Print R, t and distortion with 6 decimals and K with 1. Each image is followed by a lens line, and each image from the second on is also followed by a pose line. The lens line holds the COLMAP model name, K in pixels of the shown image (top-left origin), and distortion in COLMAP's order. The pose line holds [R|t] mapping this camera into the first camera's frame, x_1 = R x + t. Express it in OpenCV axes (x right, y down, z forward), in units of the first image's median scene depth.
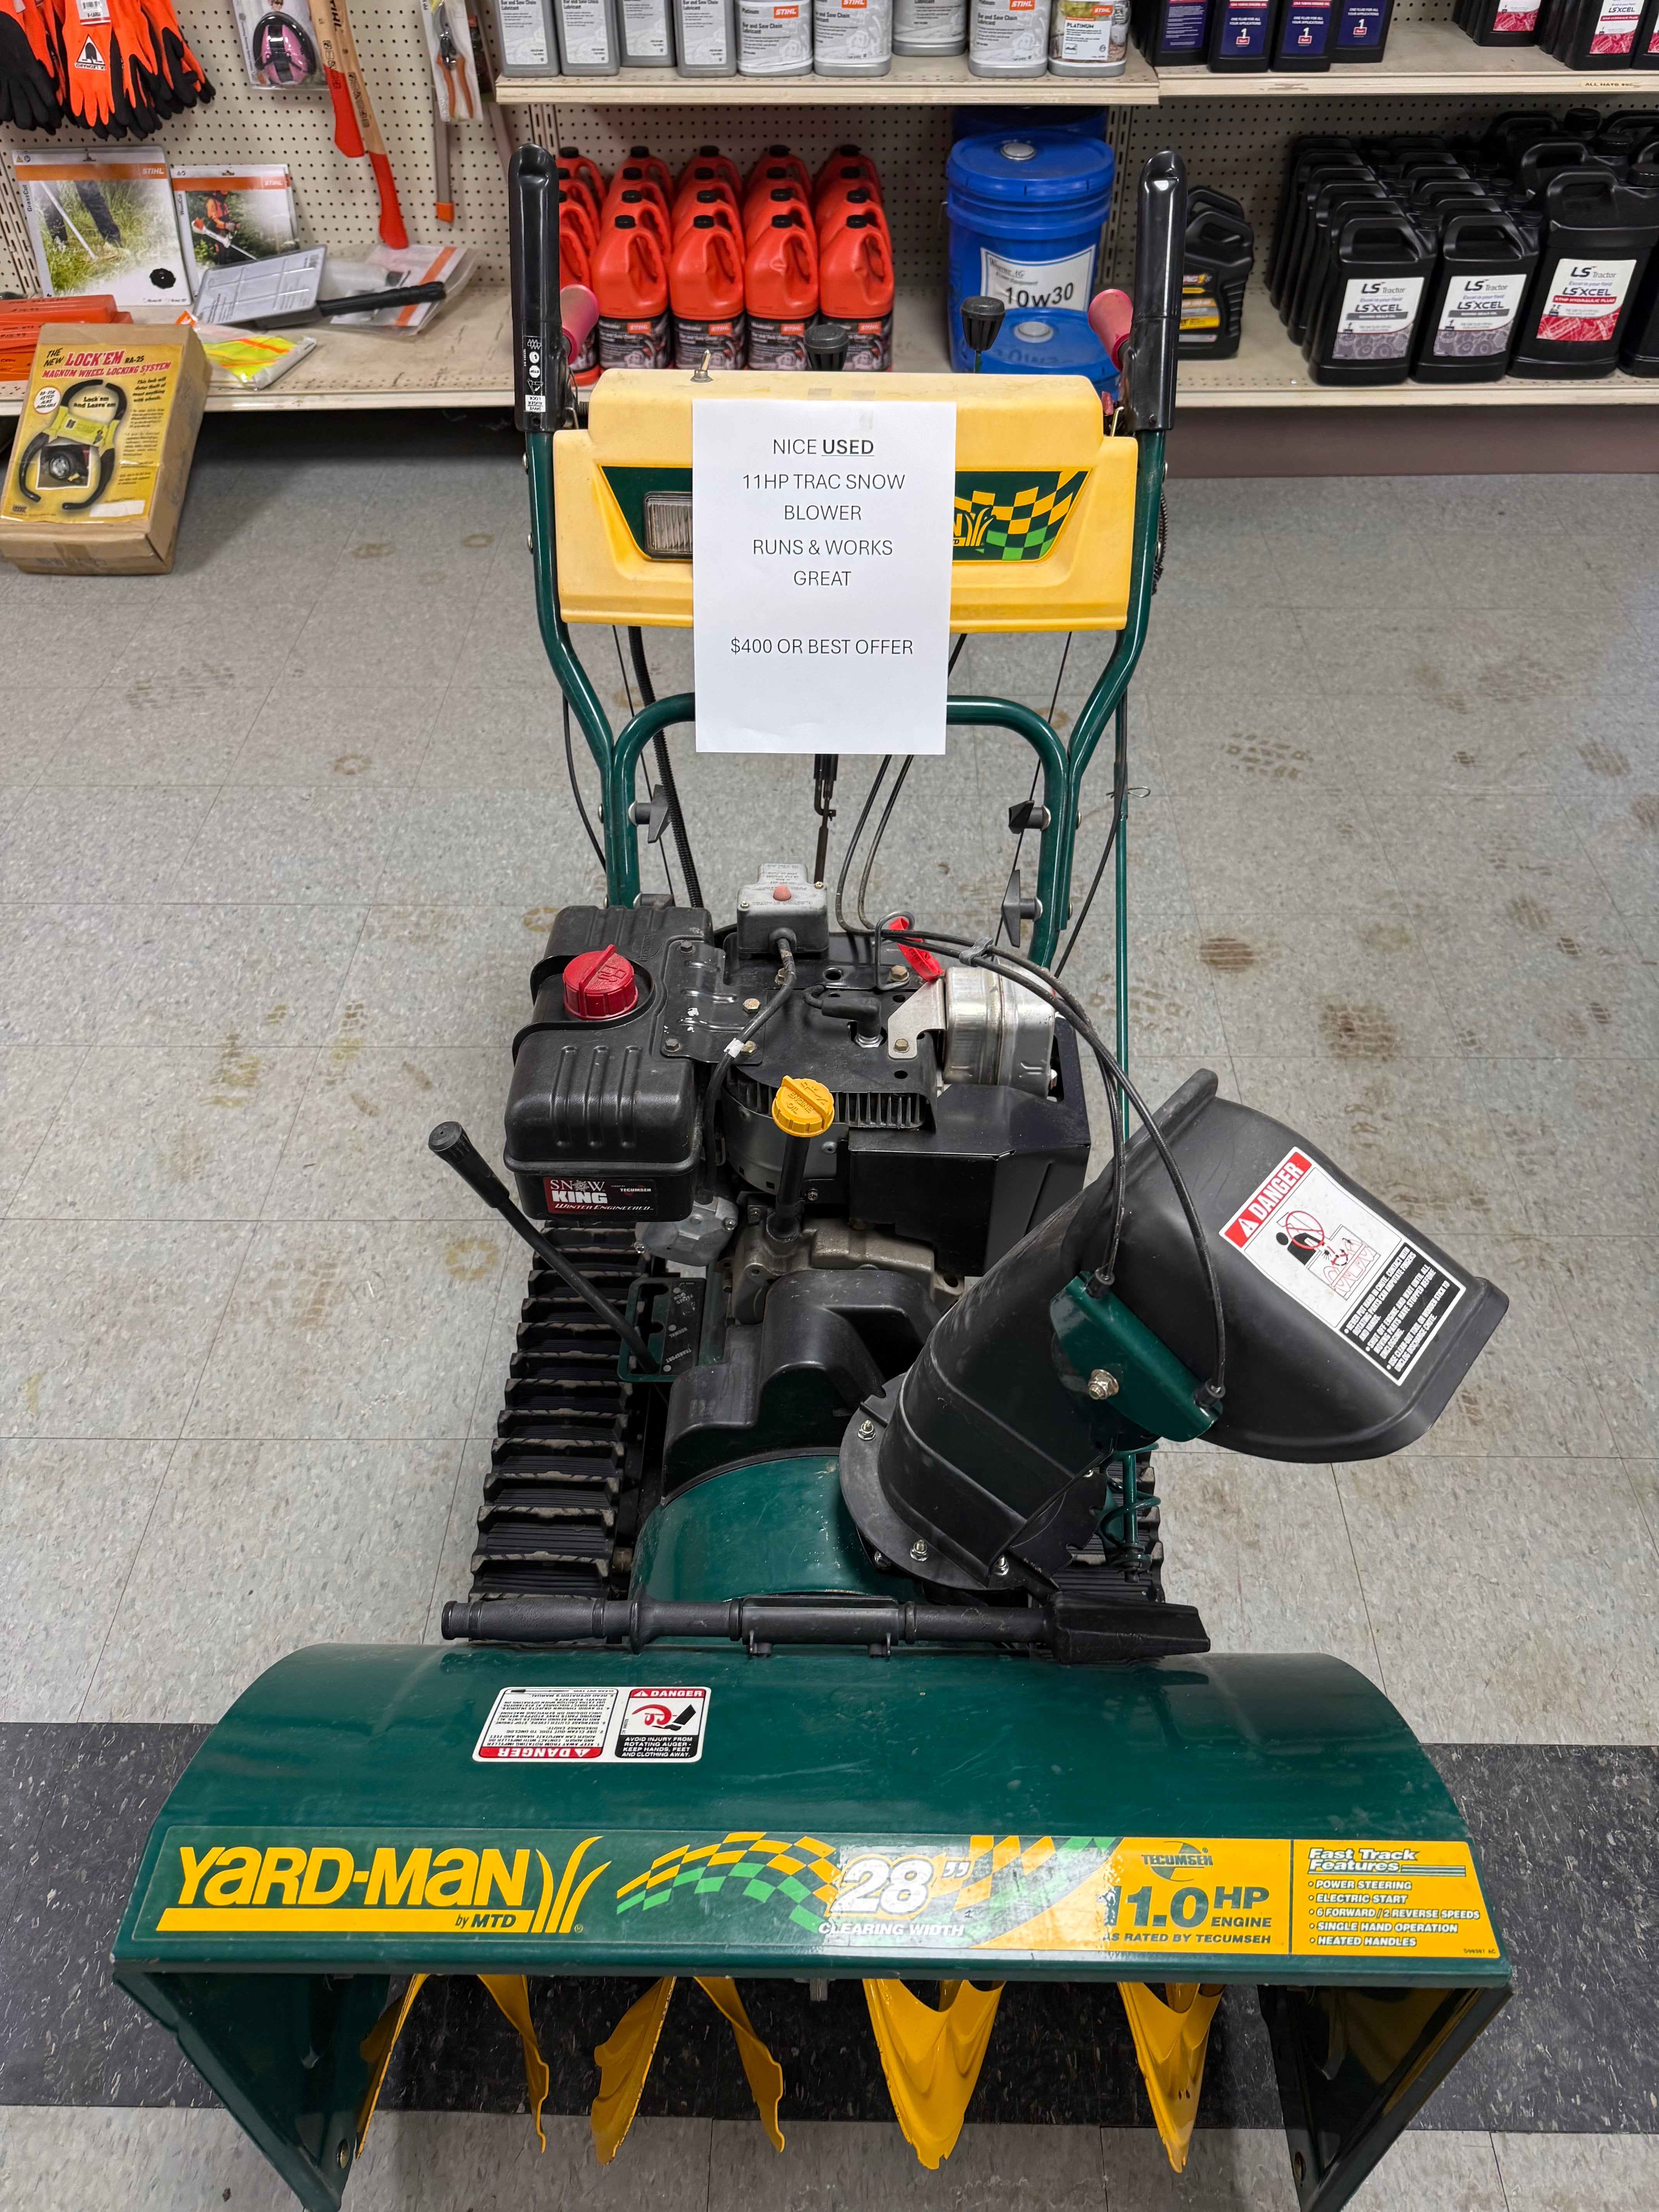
lens RADIAL K [[1543.1, 0, 829.5], [0, 1543.1, 1106.0], [0, 0, 1]] dist [-0.002675, -0.008335]
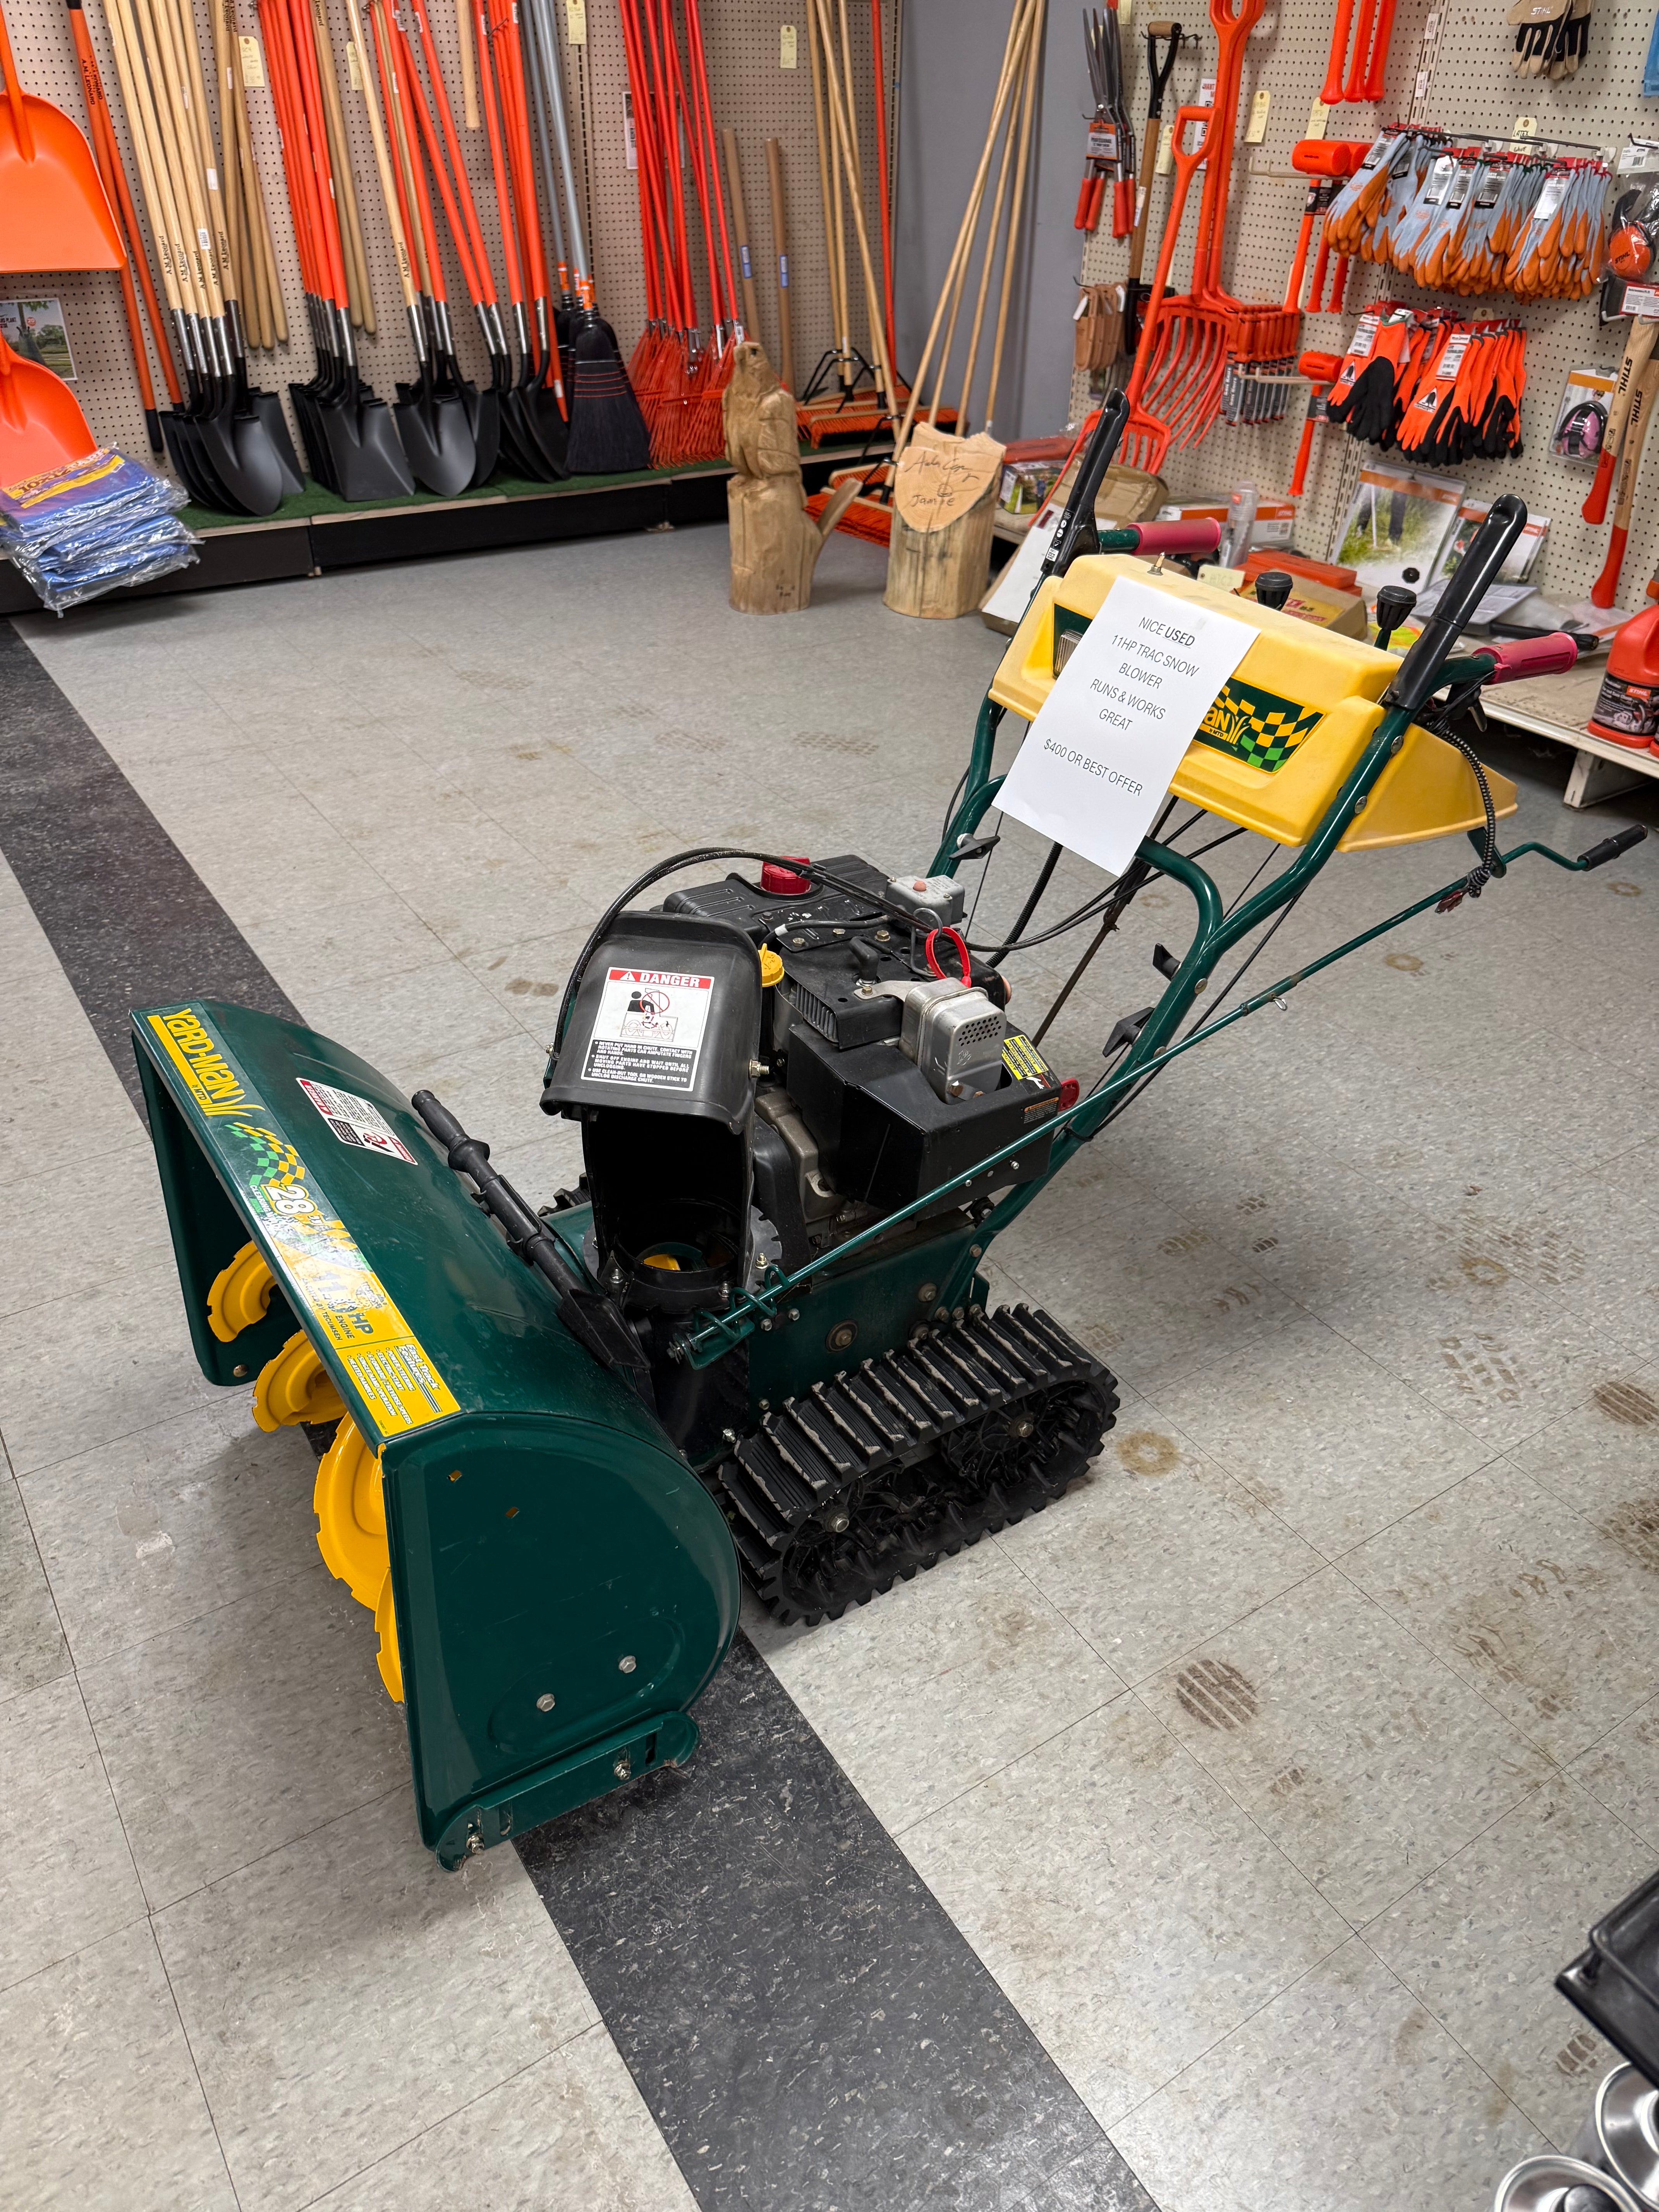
lens RADIAL K [[1536.9, 0, 829.5], [0, 1536.9, 1106.0], [0, 0, 1]] dist [0.004137, -0.031145]
pose [[0.568570, 0.478537, -0.669127, 0.865545], [-0.601417, 0.796769, 0.058787, -0.016175], [0.561271, 0.369000, 0.740820, 0.031059]]
